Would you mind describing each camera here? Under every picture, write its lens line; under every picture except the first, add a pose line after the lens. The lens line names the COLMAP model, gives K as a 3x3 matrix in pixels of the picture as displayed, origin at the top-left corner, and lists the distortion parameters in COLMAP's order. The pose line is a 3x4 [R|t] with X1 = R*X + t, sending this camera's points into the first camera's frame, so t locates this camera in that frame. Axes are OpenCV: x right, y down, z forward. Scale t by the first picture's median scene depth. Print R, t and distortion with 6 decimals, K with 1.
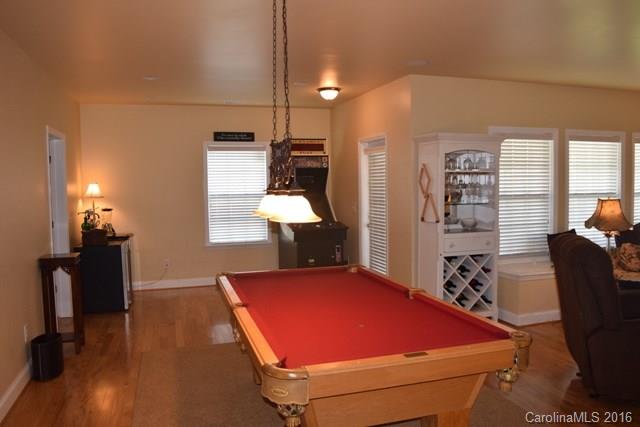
lens RADIAL K [[497.8, 0, 320.0], [0, 497.8, 214.9], [0, 0, 1]] dist [-0.097656, 0.015407]
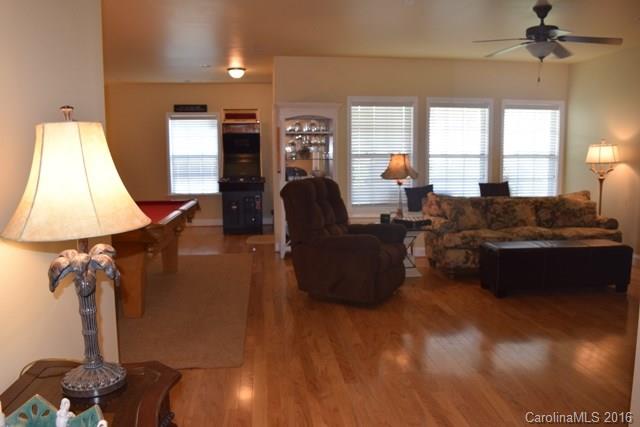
lens RADIAL K [[497.8, 0, 320.7], [0, 497.8, 211.8], [0, 0, 1]] dist [-0.097656, 0.015407]
pose [[0.981943, 0.031073, -0.186606, 0.396757], [-0.022182, 0.998525, 0.049549, 0.033698], [0.187870, -0.044515, 0.981185, -0.167506]]
